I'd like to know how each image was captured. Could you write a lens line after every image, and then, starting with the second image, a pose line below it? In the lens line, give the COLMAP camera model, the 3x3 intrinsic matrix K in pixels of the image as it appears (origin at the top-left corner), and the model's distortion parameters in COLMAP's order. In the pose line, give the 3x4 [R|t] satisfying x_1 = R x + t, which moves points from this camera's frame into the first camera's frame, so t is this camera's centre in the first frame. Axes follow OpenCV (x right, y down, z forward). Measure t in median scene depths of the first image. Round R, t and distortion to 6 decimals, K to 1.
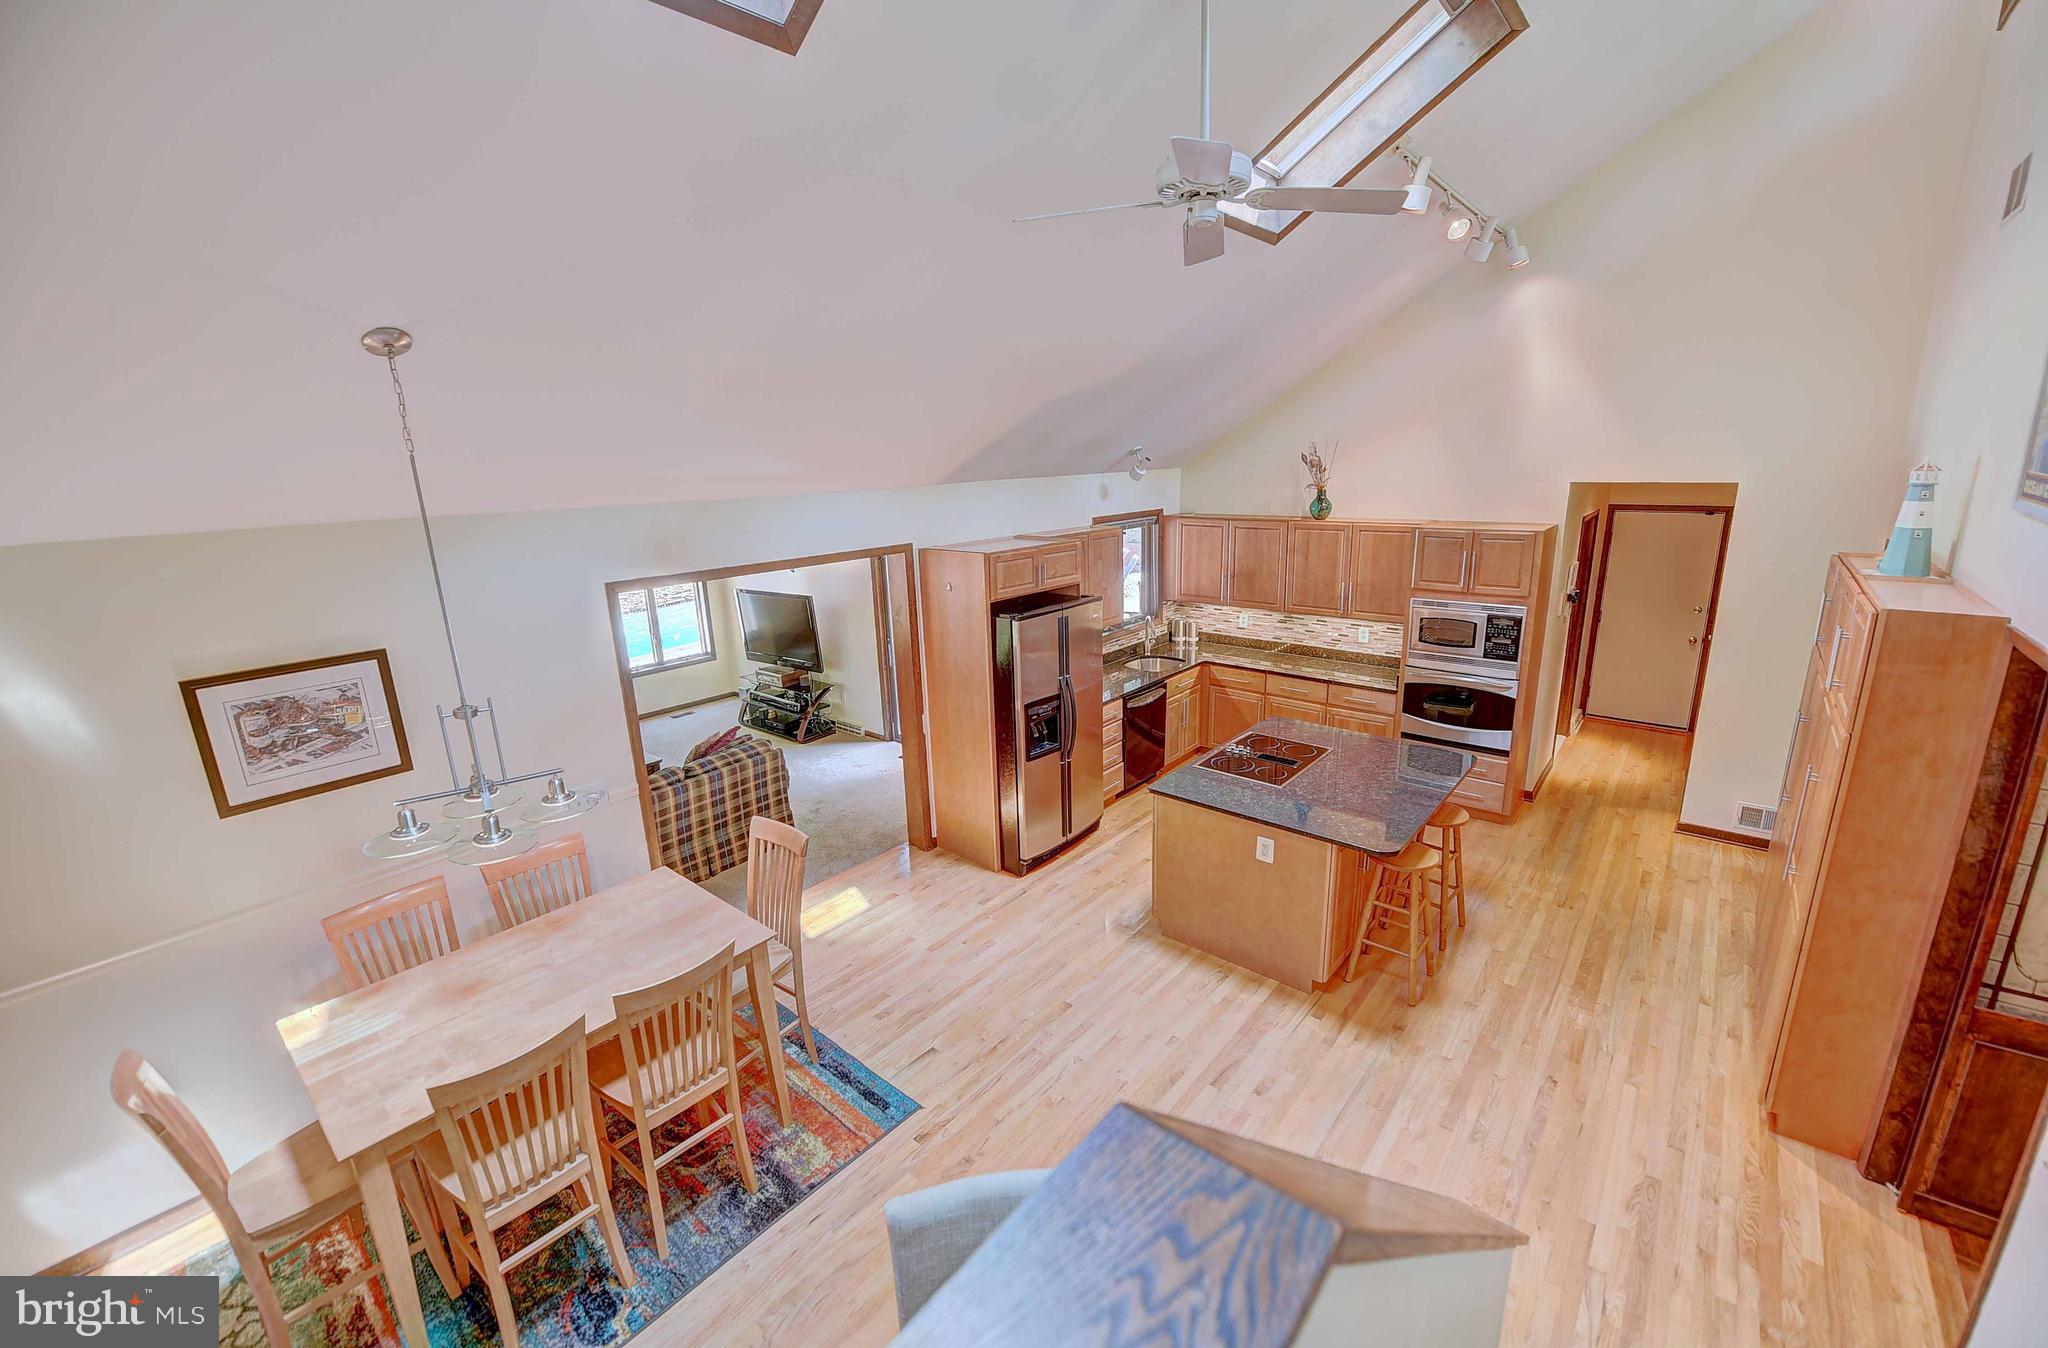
lens RADIAL K [[815.9, 0, 1038.6], [0, 815.9, 667.6], [0, 0, 1]] dist [-0.018532, -0.001297]
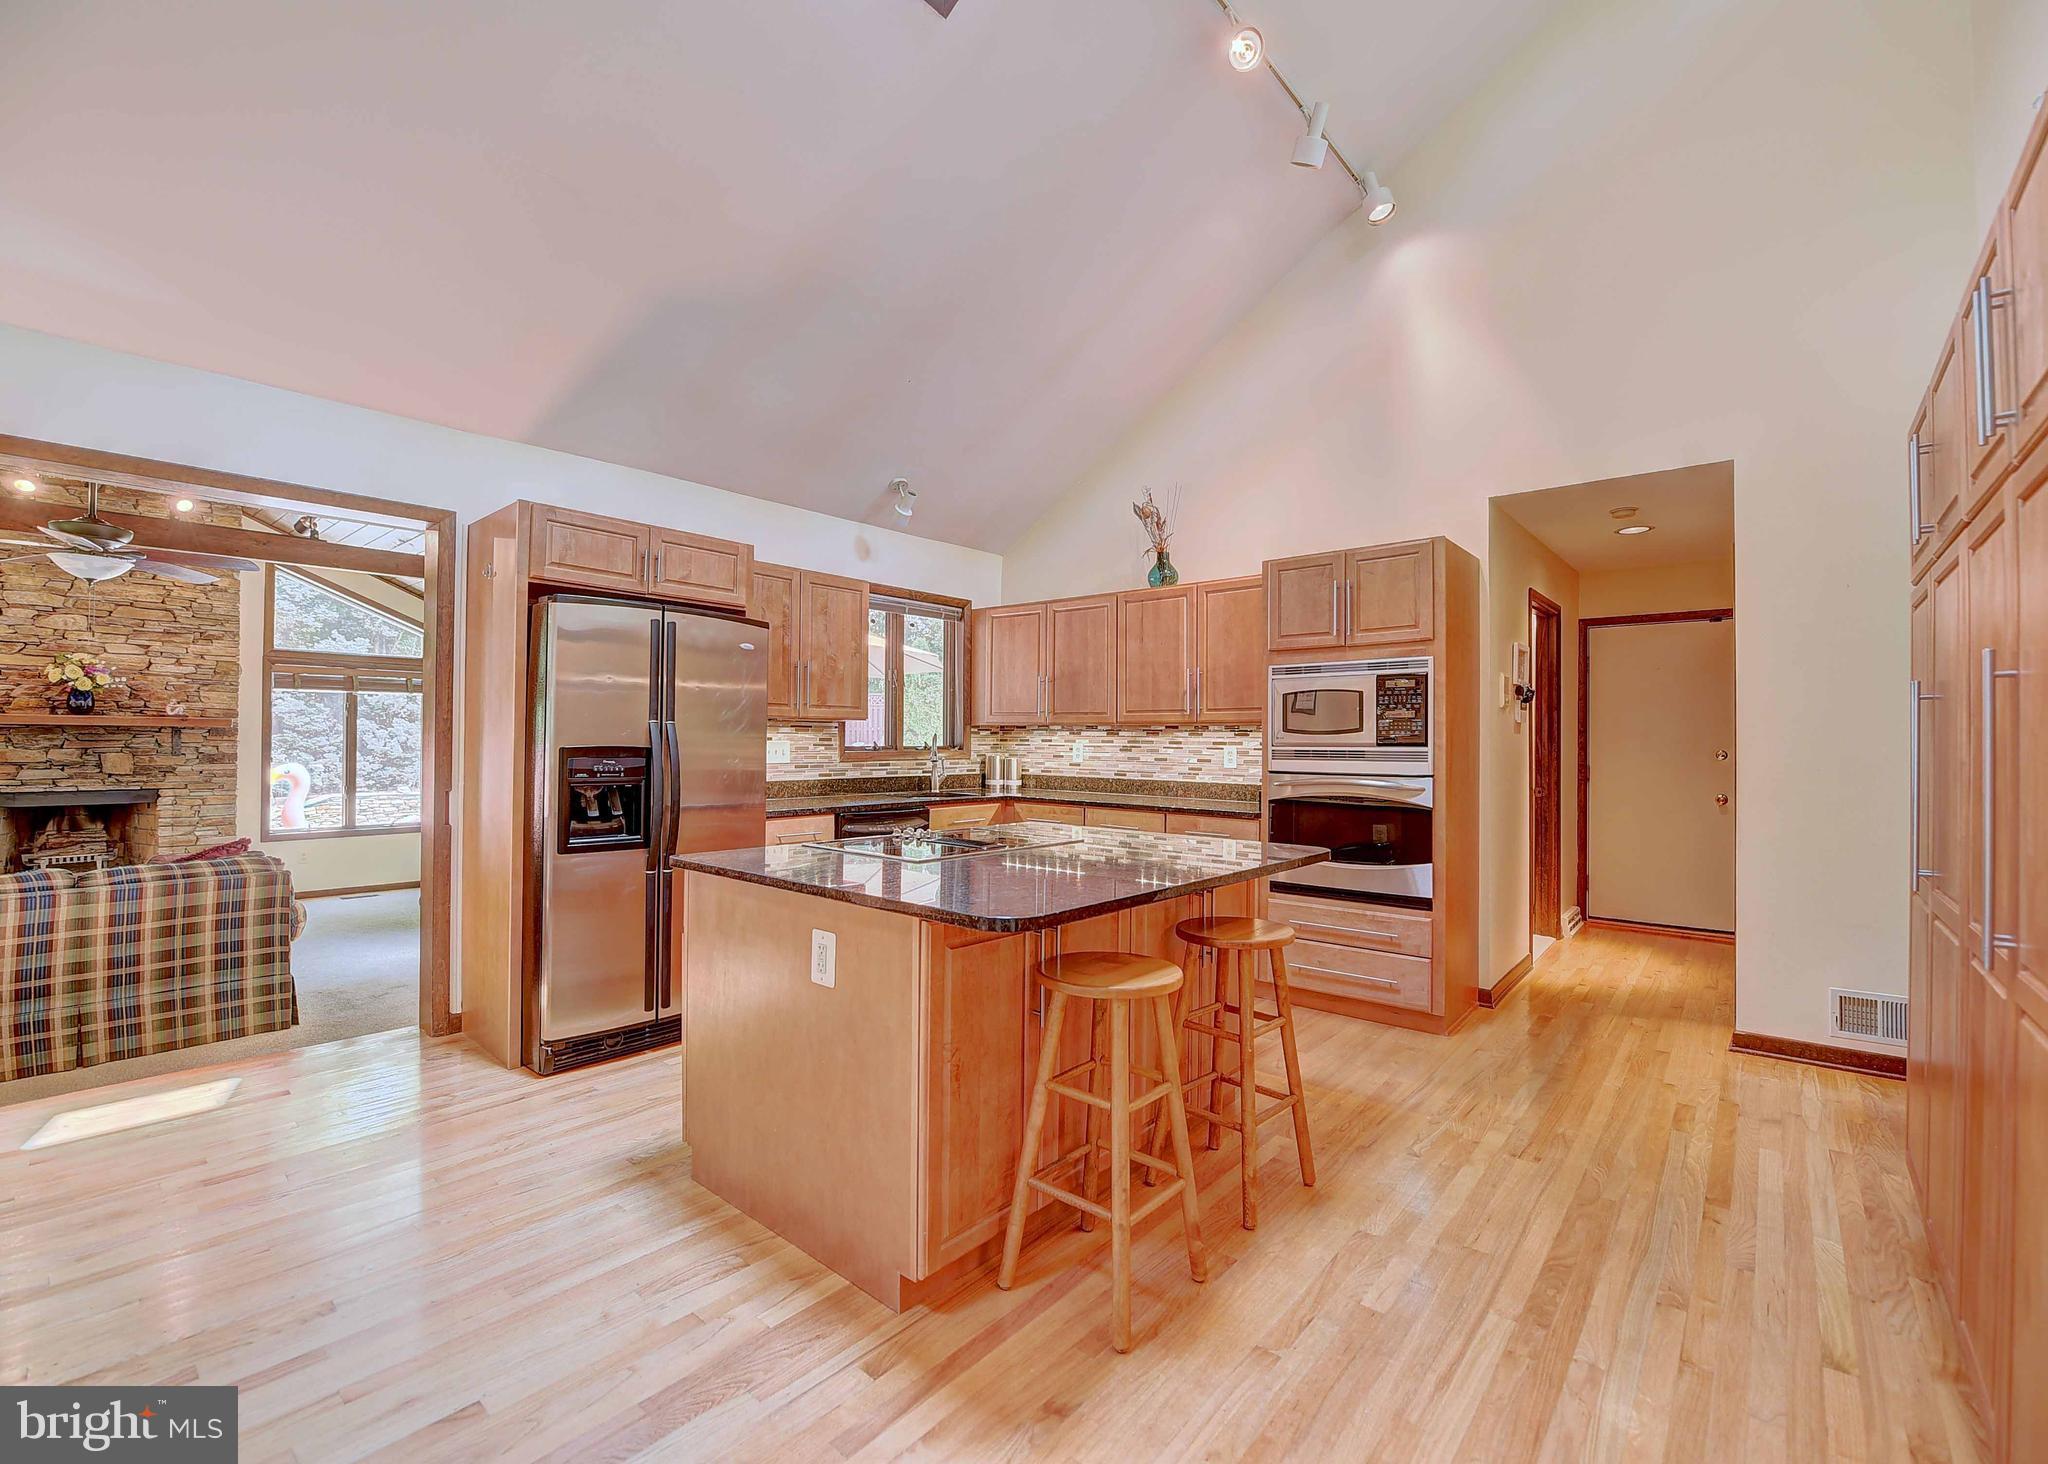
lens RADIAL K [[875.3, 0, 1037.6], [0, 875.3, 731.1], [0, 0, 1]] dist [-0.019017, -0.000654]
pose [[0.999323, 0.036714, -0.002160, 0.308447], [-0.036010, 0.964832, -0.260388, 0.173977], [-0.007476, 0.260289, 0.965502, 0.374107]]
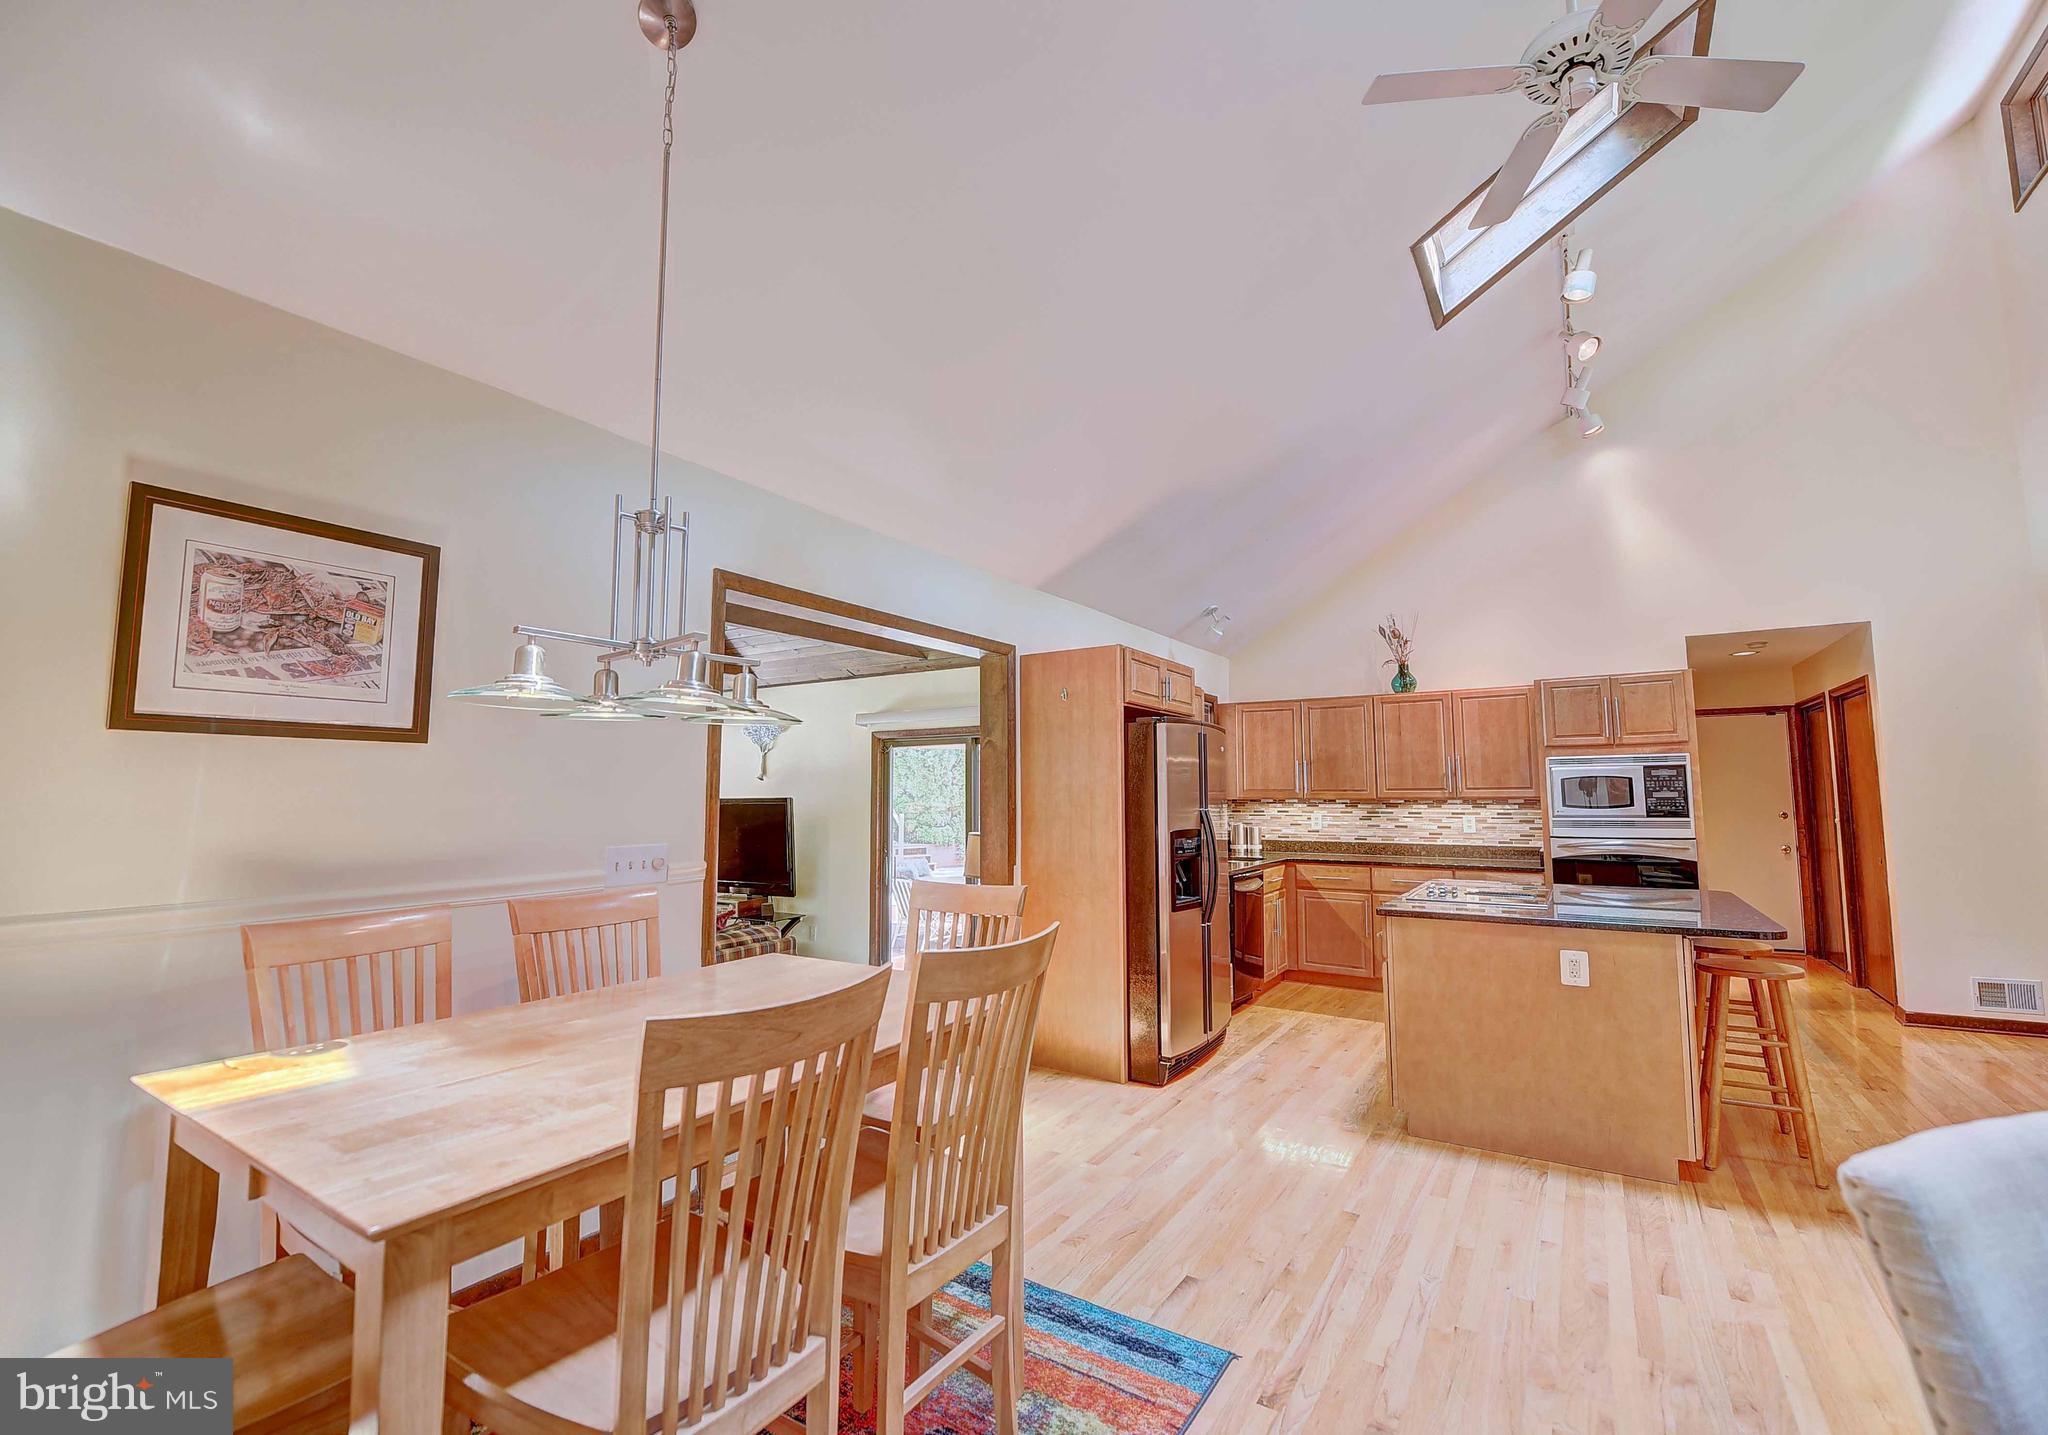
lens RADIAL K [[868.9, 0, 1012.2], [0, 868.9, 717.1], [0, 0, 1]] dist [-0.018686, -0.001830]
pose [[0.993105, 0.035778, 0.111639, -0.250243], [0.004209, 0.940795, -0.338949, 0.210800], [-0.117156, 0.337082, 0.934158, 0.197849]]
